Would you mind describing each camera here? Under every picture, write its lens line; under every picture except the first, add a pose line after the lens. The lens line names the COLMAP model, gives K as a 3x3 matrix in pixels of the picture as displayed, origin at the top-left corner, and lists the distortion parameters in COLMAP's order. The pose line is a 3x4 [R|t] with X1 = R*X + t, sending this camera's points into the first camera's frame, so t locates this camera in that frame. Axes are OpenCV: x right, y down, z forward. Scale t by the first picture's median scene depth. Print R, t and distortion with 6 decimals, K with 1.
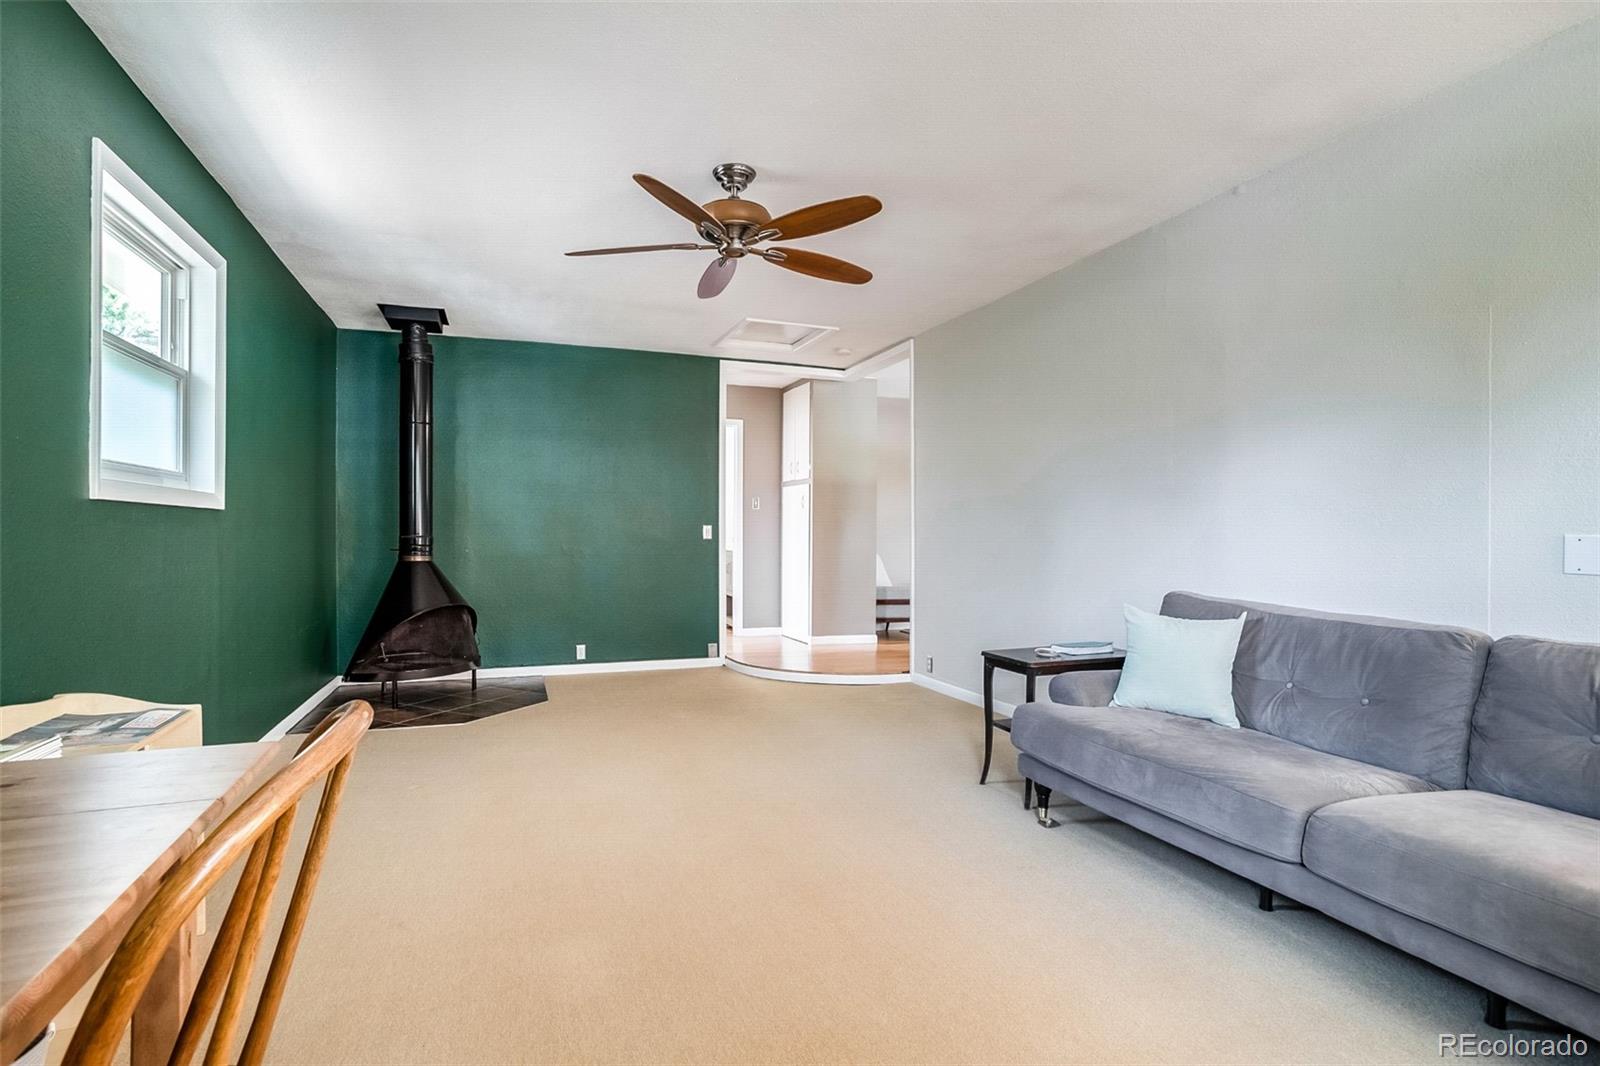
lens RADIAL K [[766.0, 0, 793.8], [0, 766.0, 536.6], [0, 0, 1]] dist [-0.063521, 0.032507]
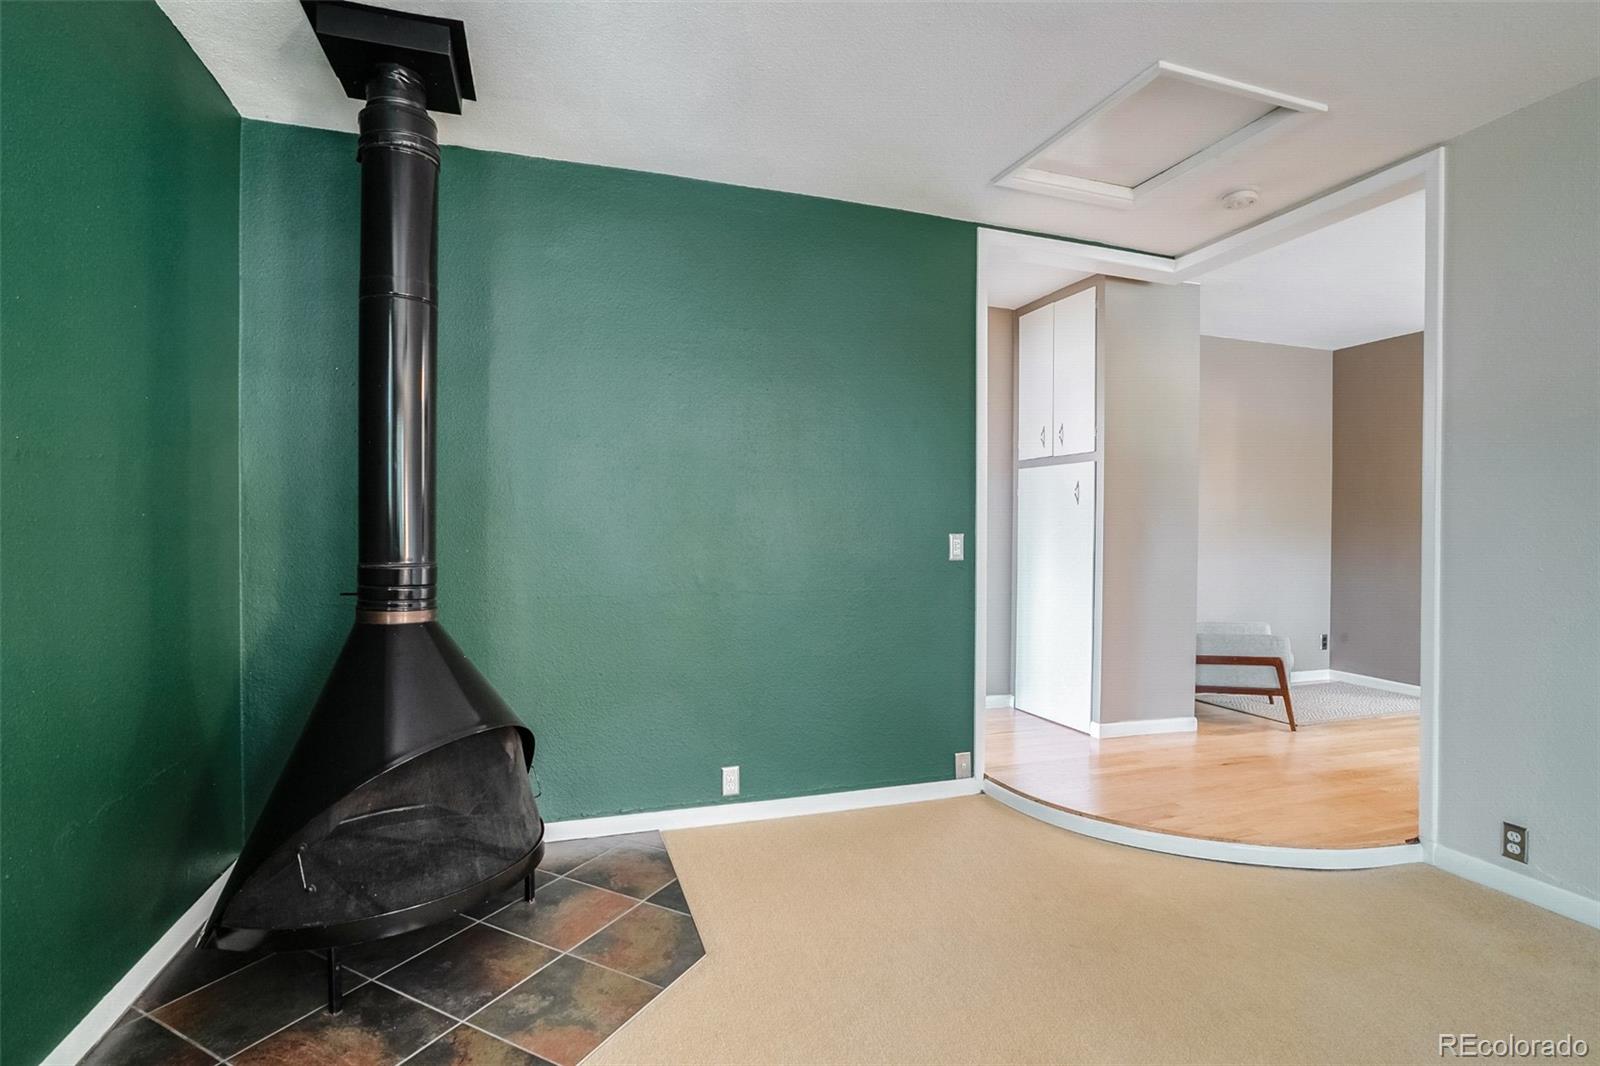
lens RADIAL K [[780.3, 0, 800.0], [0, 780.3, 533.0], [0, 0, 1]] dist [-0.055255, 0.029189]
pose [[0.999115, 0.002501, -0.041980, -0.231634], [-0.002540, 0.999996, -0.000858, -0.017086], [0.041978, 0.000963, 0.999118, 0.523500]]
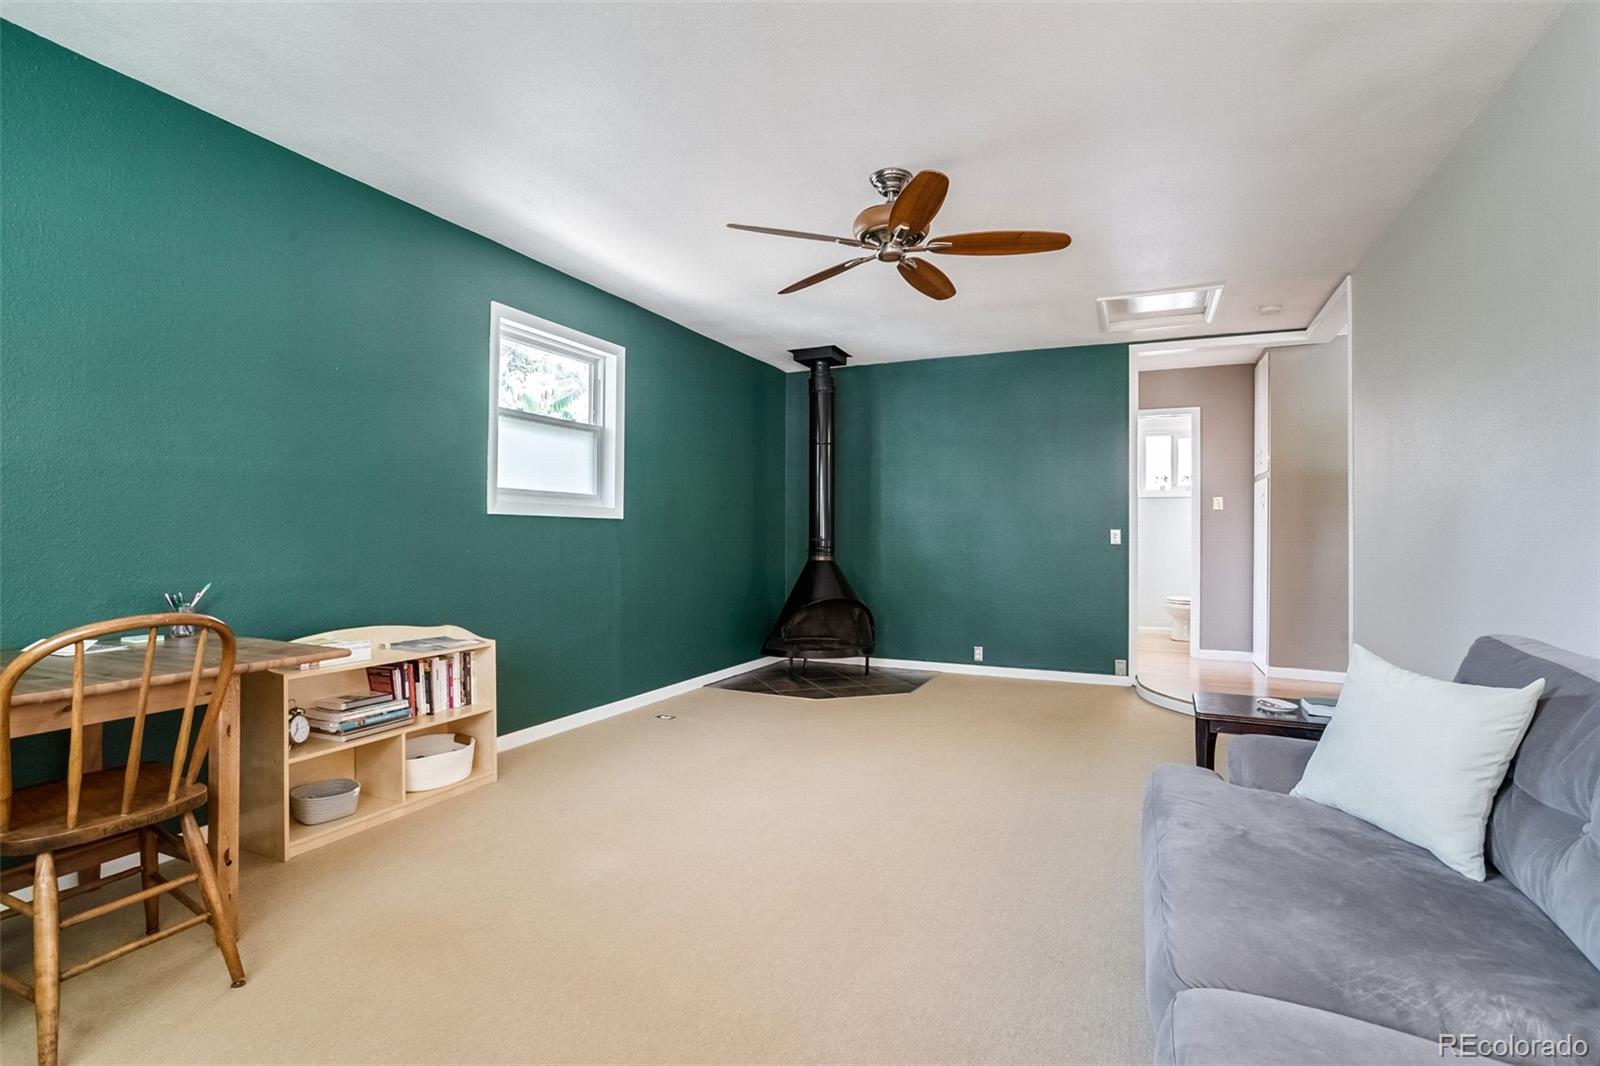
lens RADIAL K [[766.0, 0, 793.8], [0, 766.0, 536.6], [0, 0, 1]] dist [-0.063521, 0.032507]
pose [[0.701518, 0.000767, -0.712651, 0.302540], [-0.007032, 0.999958, -0.005846, 0.002353], [0.712617, 0.009113, 0.701494, 0.113488]]
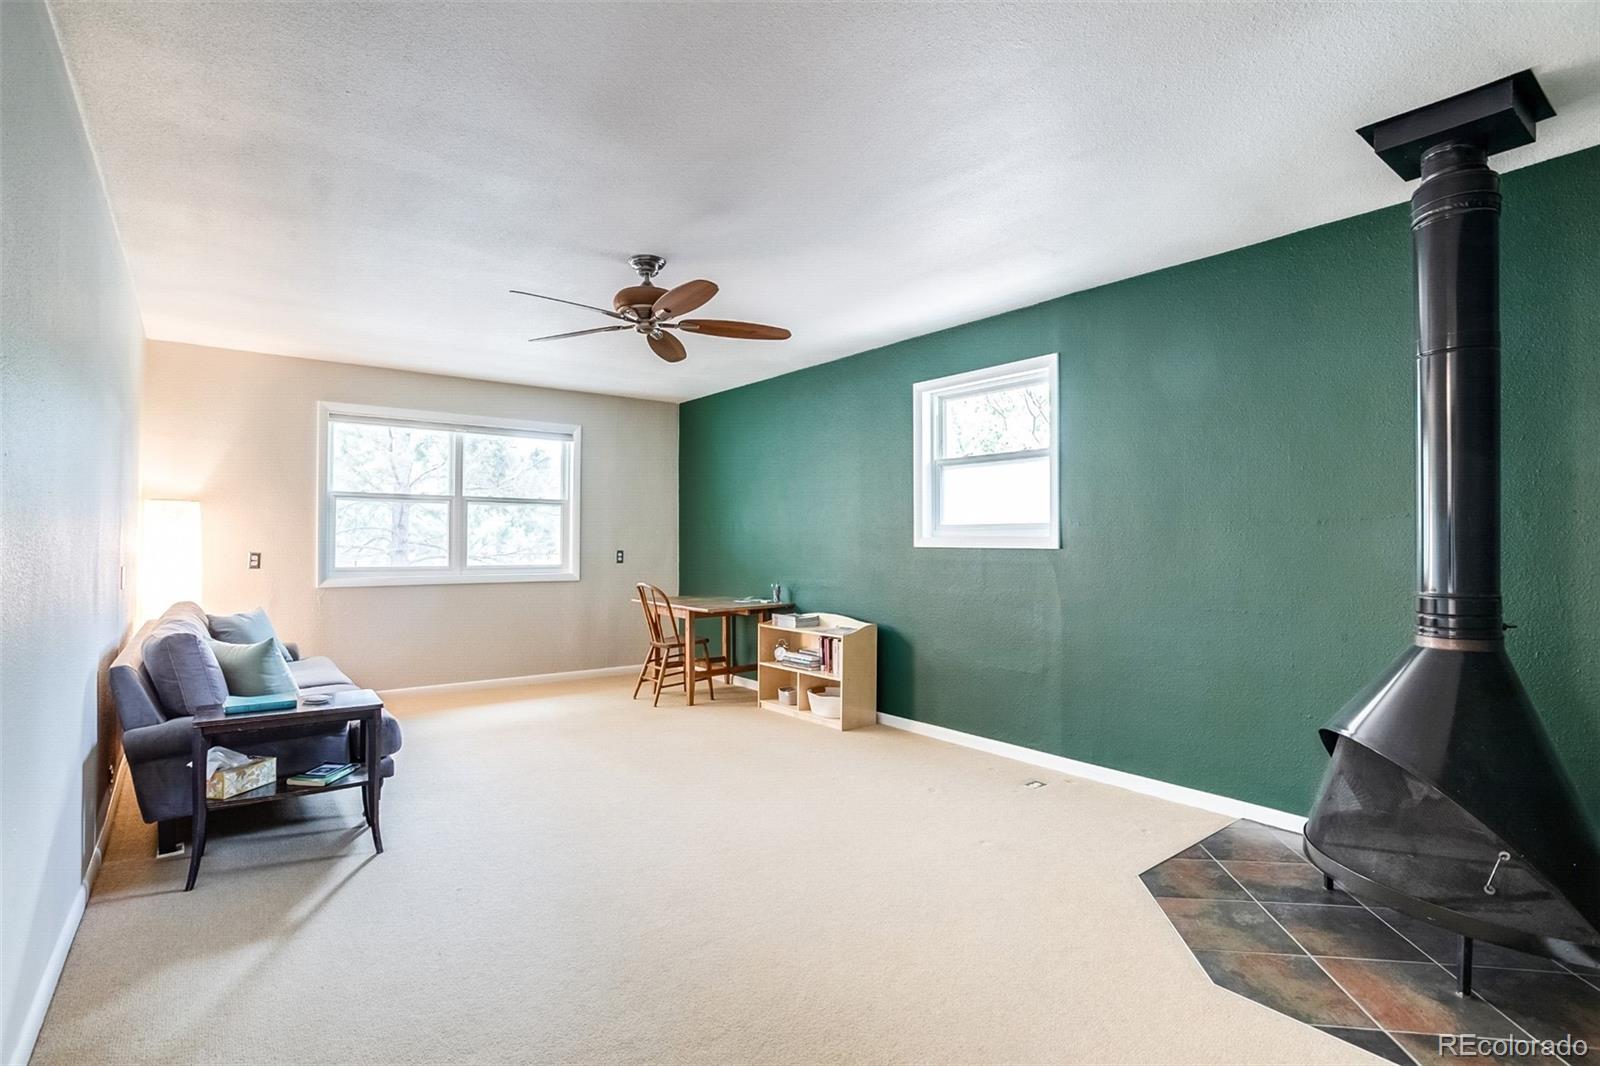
lens RADIAL K [[784.1, 0, 799.0], [0, 784.1, 549.4], [0, 0, 1]] dist [-0.101792, 0.060571]
pose [[-0.958378, -0.004763, -0.285464, 0.018487], [-0.008938, 0.999871, 0.013323, -0.028499], [0.285364, 0.015320, -0.958297, 1.216190]]
